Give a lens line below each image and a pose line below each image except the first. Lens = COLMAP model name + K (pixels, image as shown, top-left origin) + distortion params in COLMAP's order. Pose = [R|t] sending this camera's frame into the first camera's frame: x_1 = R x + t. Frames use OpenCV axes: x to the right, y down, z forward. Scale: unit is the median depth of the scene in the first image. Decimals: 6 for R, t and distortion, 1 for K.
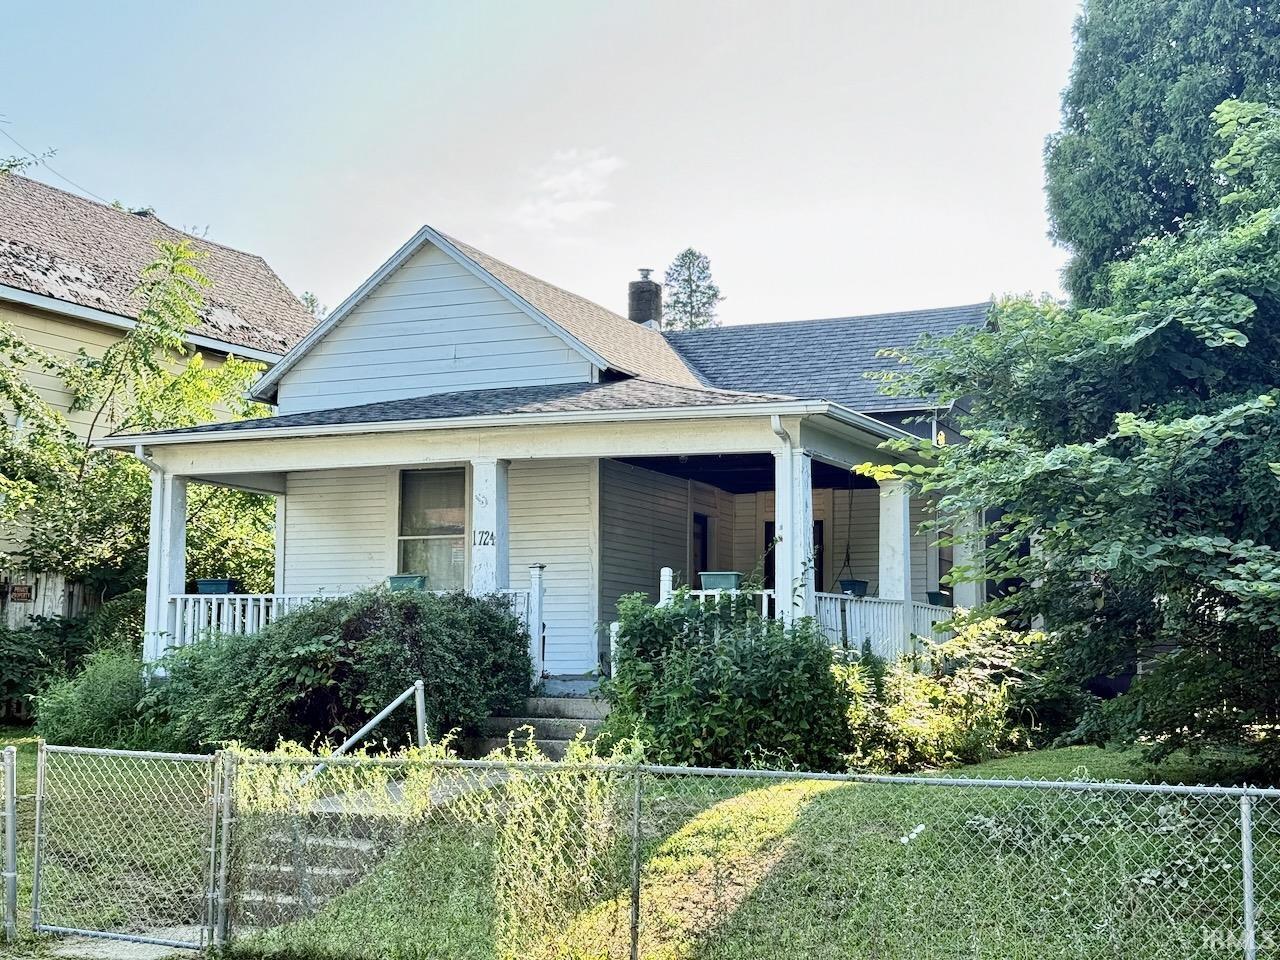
lens RADIAL K [[1786.5, 0, 620.2], [0, 1786.5, 481.8], [0, 0, 1]] dist [0.009369, 0.014234]
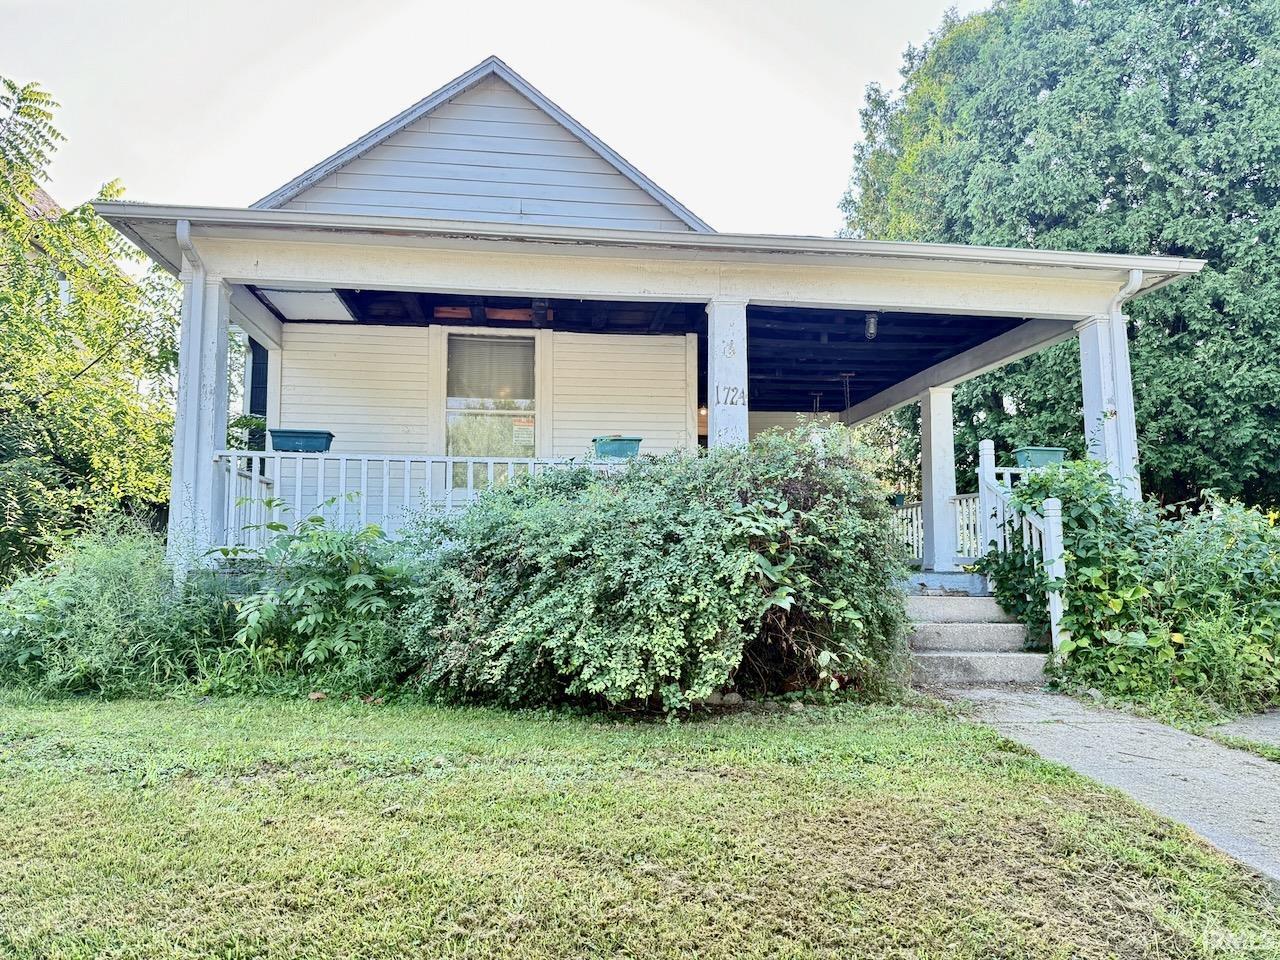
lens RADIAL K [[895.0, 0, 639.1], [0, 895.0, 475.4], [0, 0, 1]] dist [0.020099, -0.032915]
pose [[0.840023, 0.051702, 0.540081, -0.299810], [-0.052050, 0.998537, -0.014632, 0.069338], [-0.540048, -0.015820, 0.841486, 0.641875]]
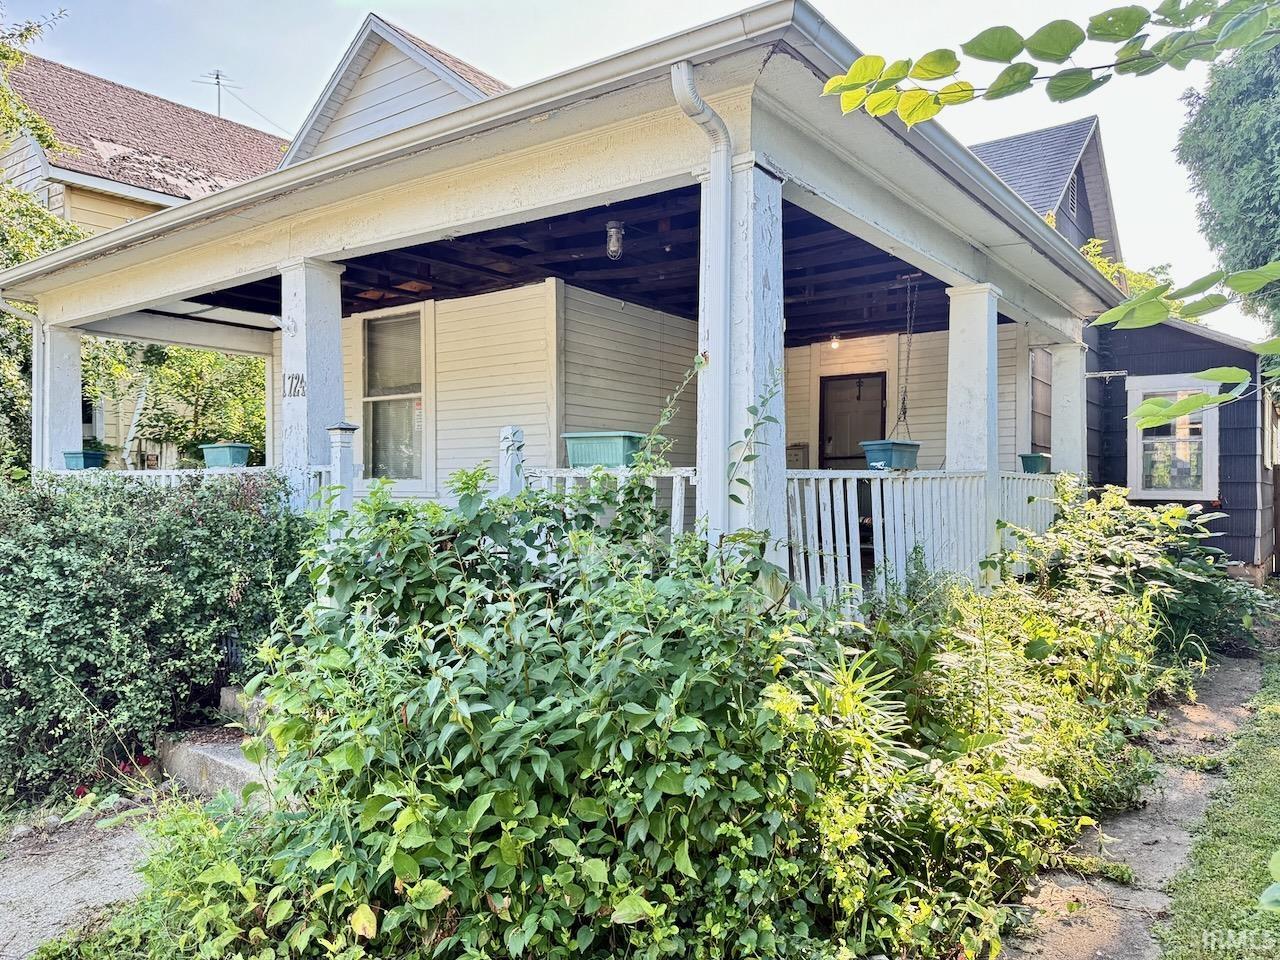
lens RADIAL K [[883.3, 0, 634.2], [0, 883.3, 484.1], [0, 0, 1]] dist [0.022573, -0.030844]
pose [[0.976243, -0.003562, -0.216651, 0.104211], [0.026090, 0.994523, 0.101213, 0.035227], [0.215104, -0.104461, 0.970988, 0.664958]]
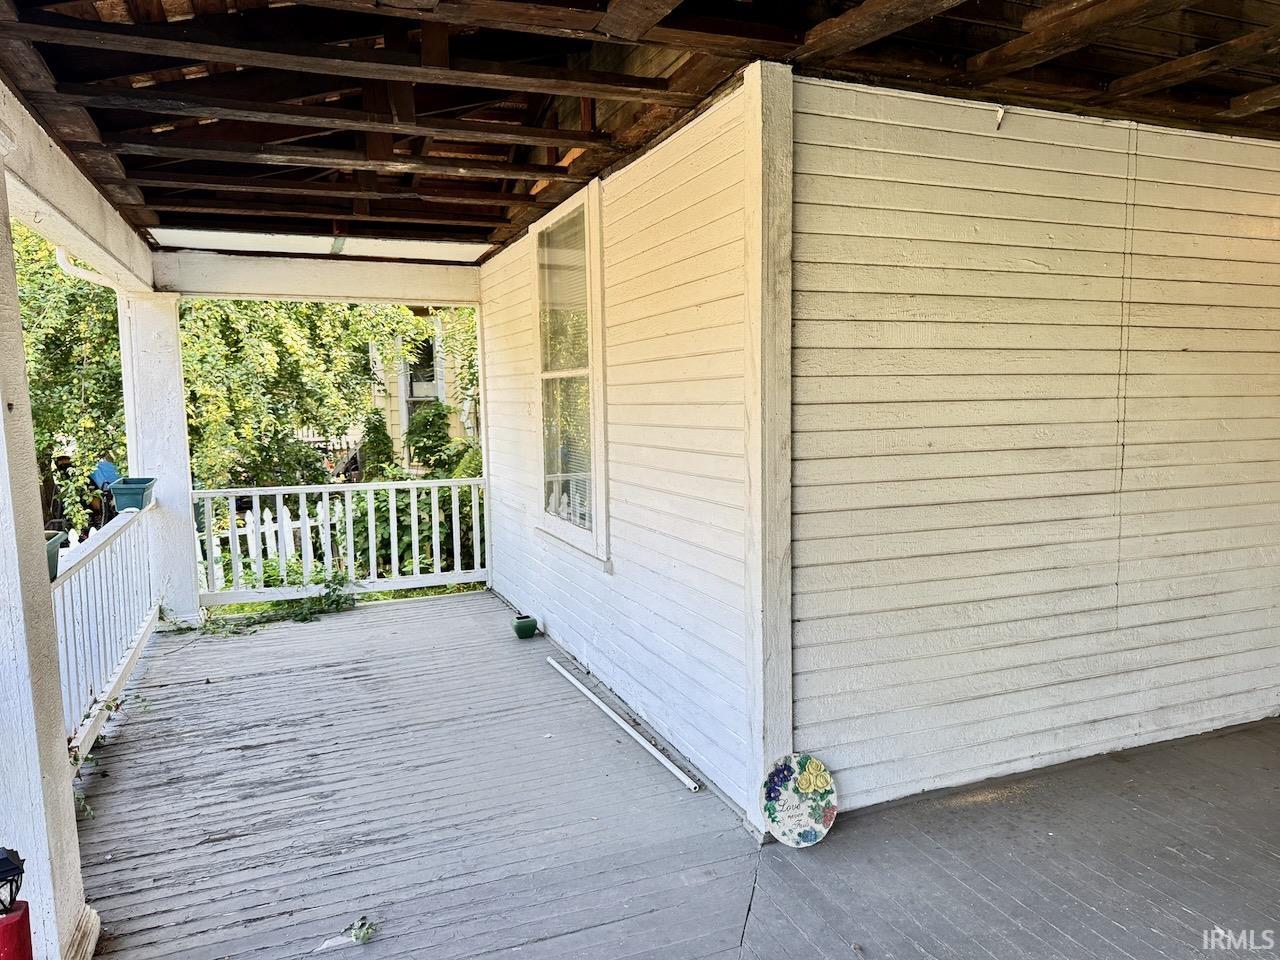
lens RADIAL K [[883.3, 0, 634.2], [0, 883.3, 484.1], [0, 0, 1]] dist [0.022573, -0.030844]
pose [[0.718268, 0.051485, -0.693859, 0.074094], [0.092229, 0.981413, 0.168295, 0.024321], [0.689626, -0.184875, 0.700169, 0.920306]]
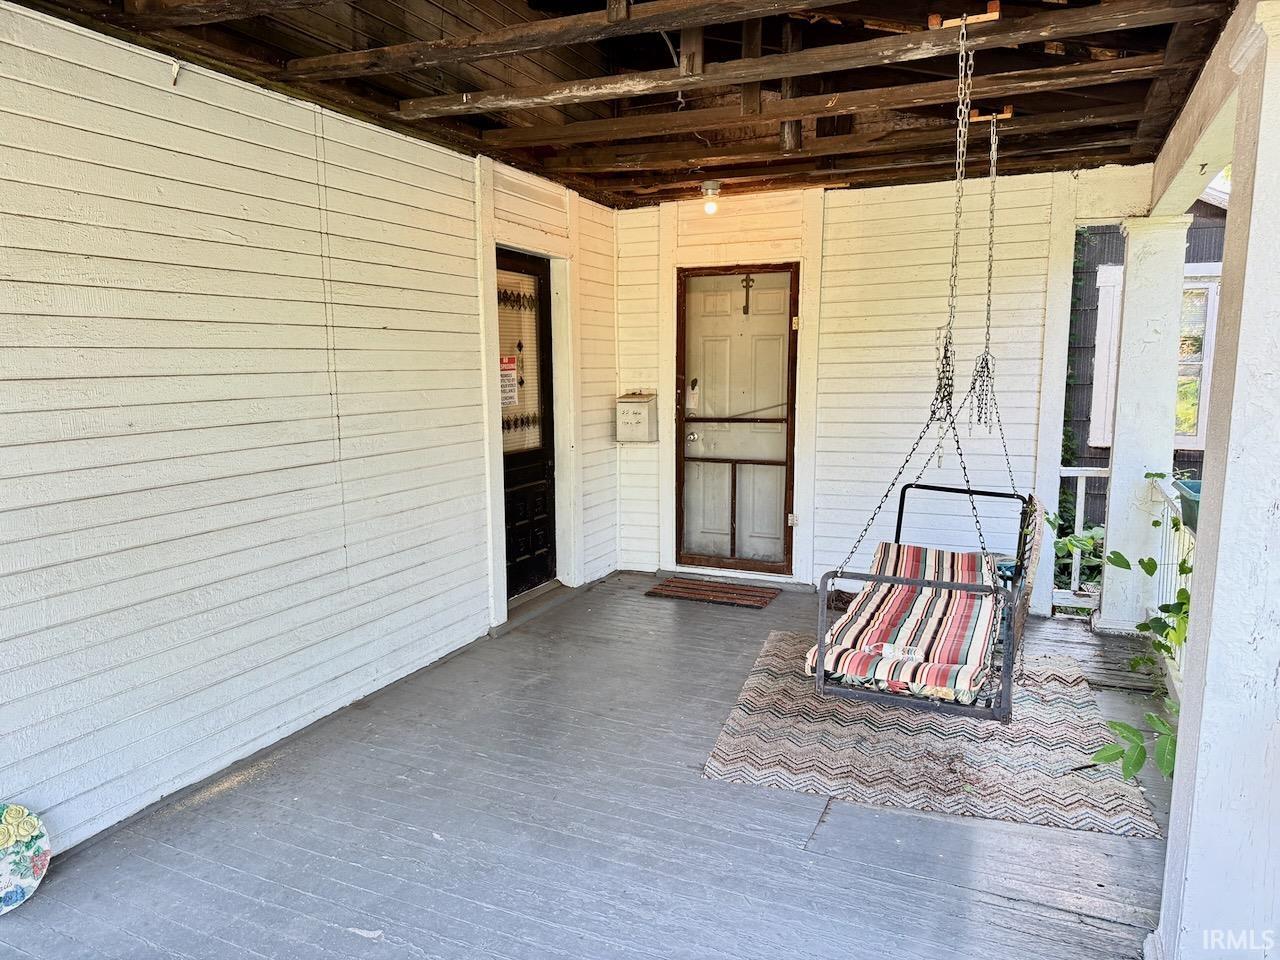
lens RADIAL K [[883.3, 0, 634.2], [0, 883.3, 484.1], [0, 0, 1]] dist [0.022573, -0.030844]
pose [[0.999911, -0.009701, -0.009165, 0.085967], [0.011689, 0.968036, 0.250538, 0.023054], [0.006441, -0.250623, 0.968063, 0.928907]]
